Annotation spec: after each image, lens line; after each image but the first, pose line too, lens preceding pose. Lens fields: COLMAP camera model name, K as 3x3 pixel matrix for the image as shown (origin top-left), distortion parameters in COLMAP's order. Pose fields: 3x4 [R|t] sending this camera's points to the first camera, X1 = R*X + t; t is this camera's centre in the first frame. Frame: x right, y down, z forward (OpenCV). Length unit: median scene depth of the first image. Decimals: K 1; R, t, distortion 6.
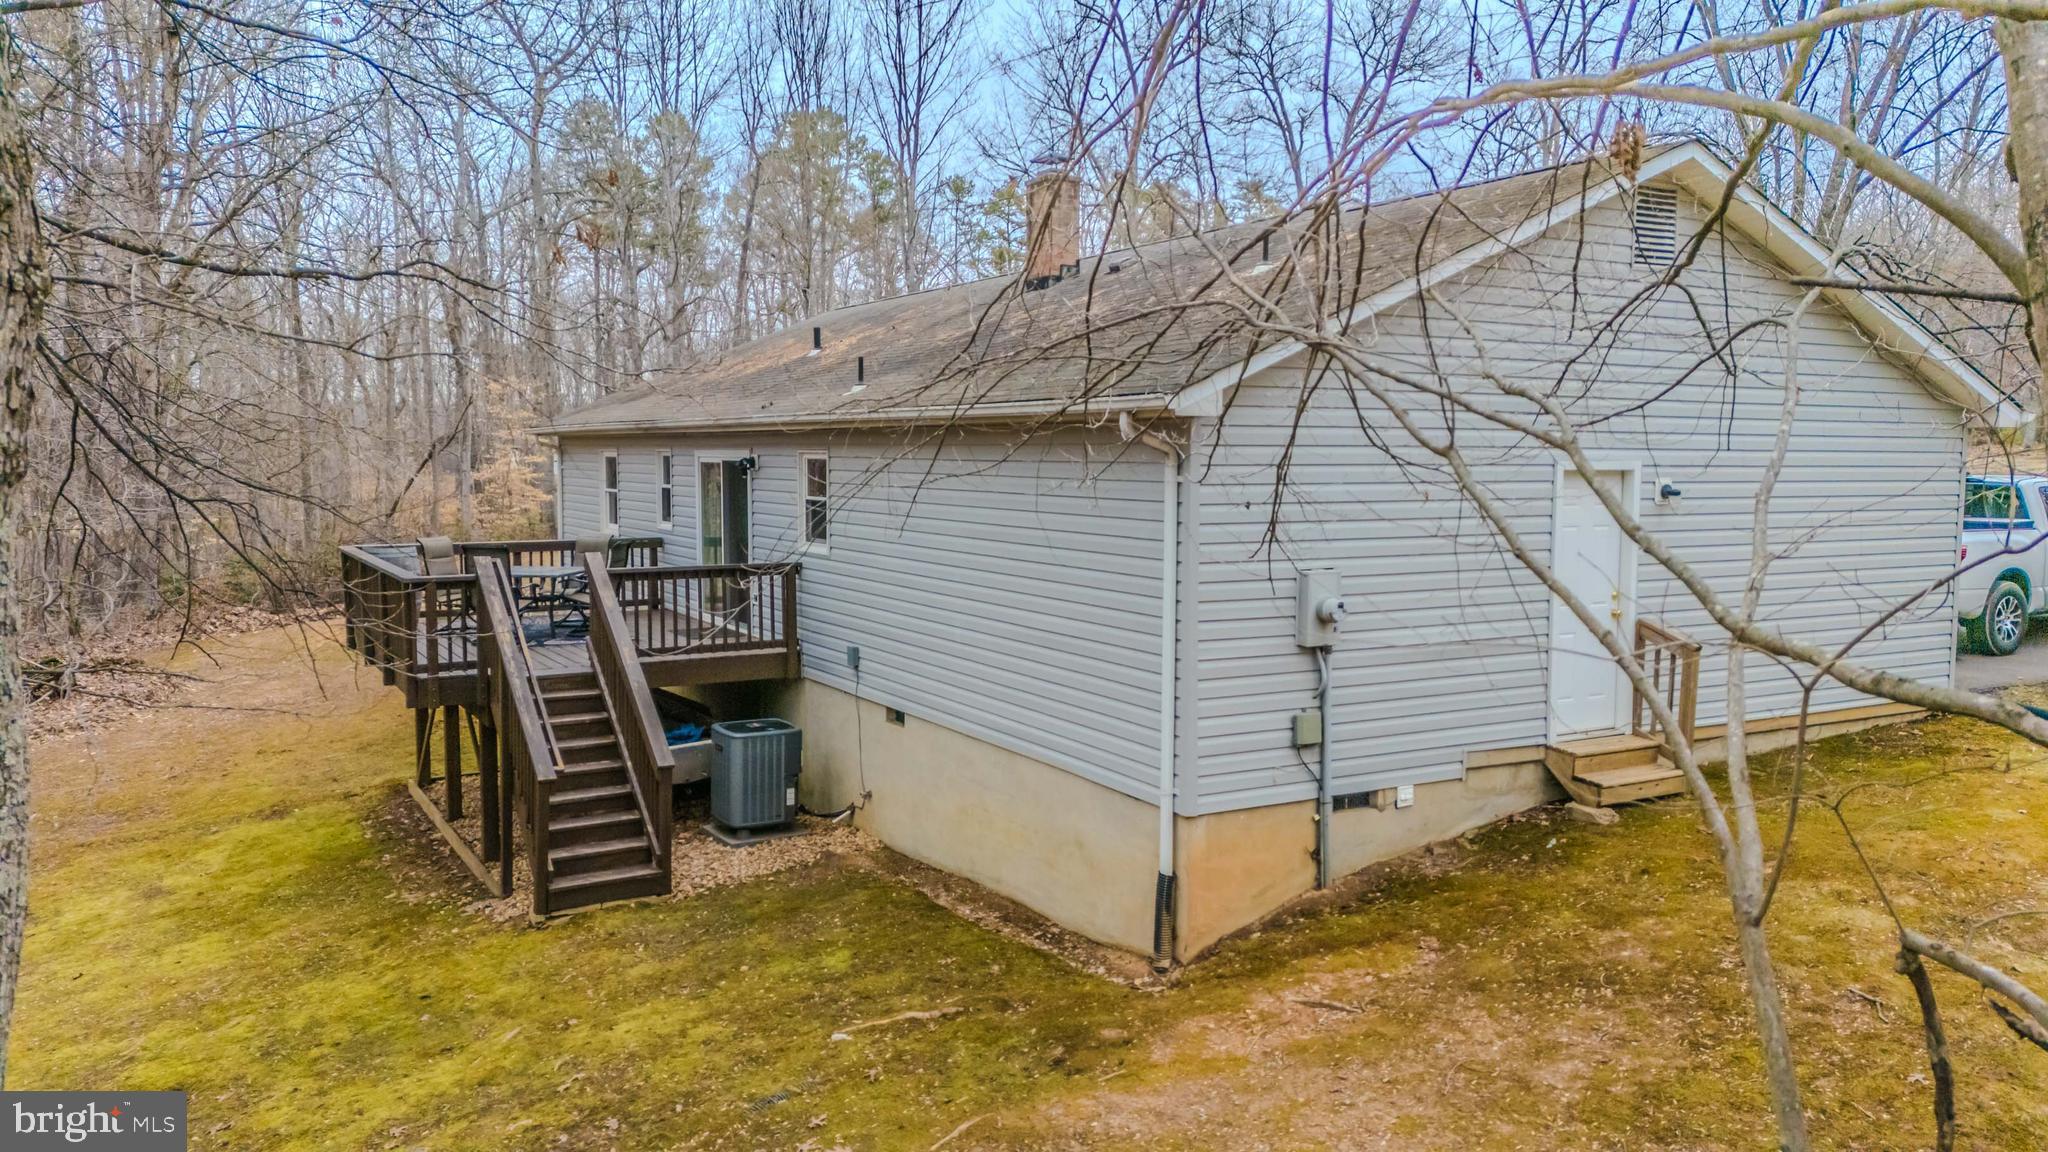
lens RADIAL K [[1457.6, 0, 1024.0], [0, 1457.6, 576.0], [0, 0, 1]] dist [0.002144, 0.000400]
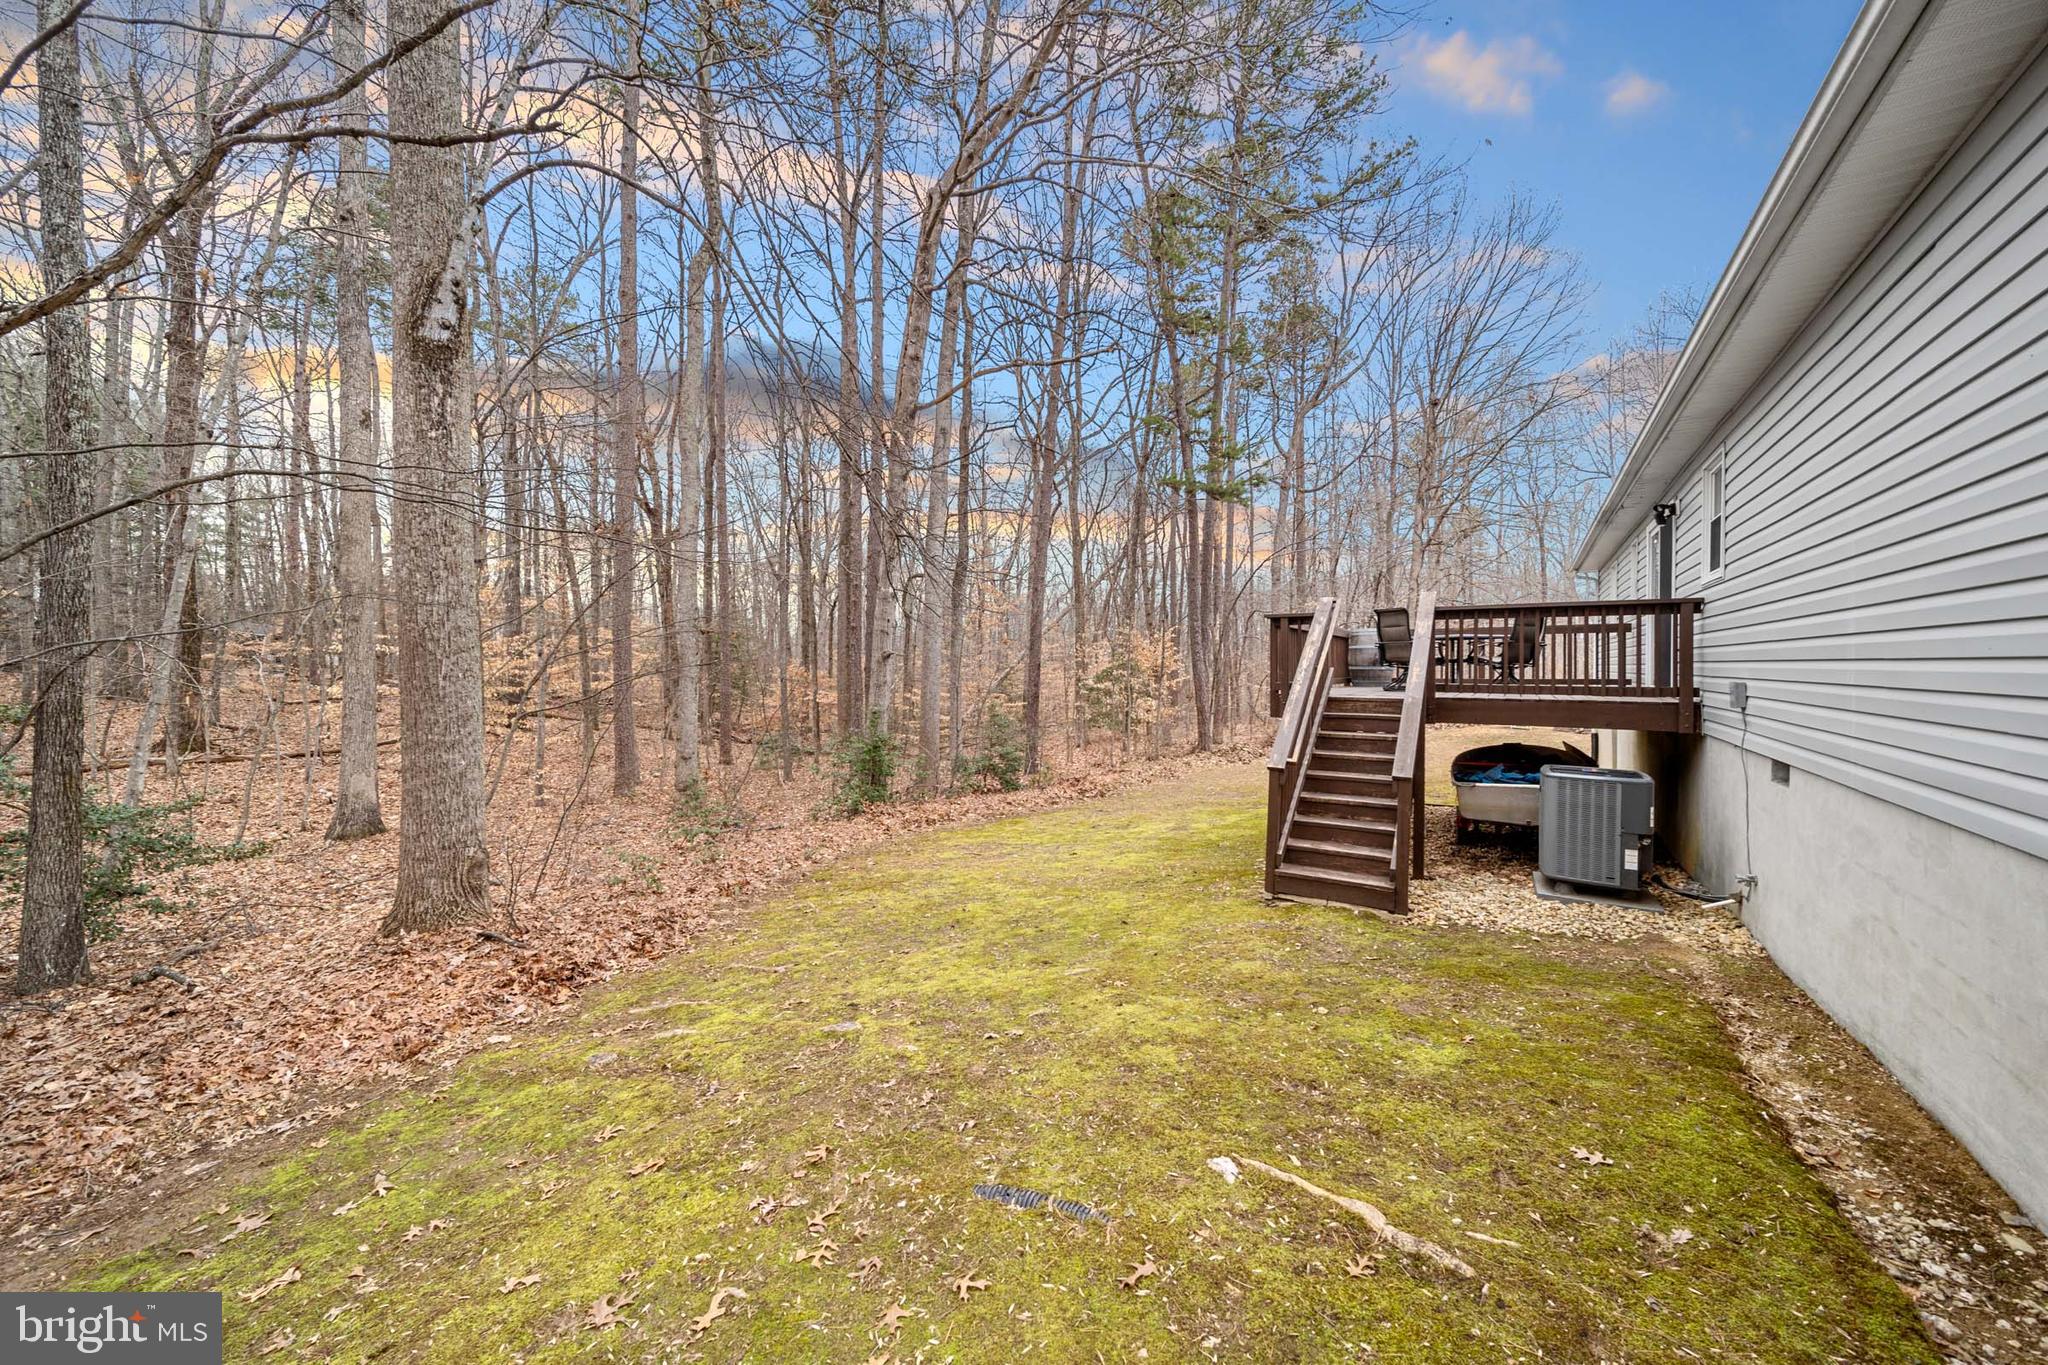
lens RADIAL K [[726.3, 0, 1024.0], [0, 726.3, 682.5], [0, 0, 1]] dist [-0.002454, -0.000243]
pose [[0.429069, 0.019404, -0.903063, 0.082109], [-0.074834, 0.997096, -0.014131, 0.103043], [0.900166, 0.073643, 0.429275, 0.627757]]
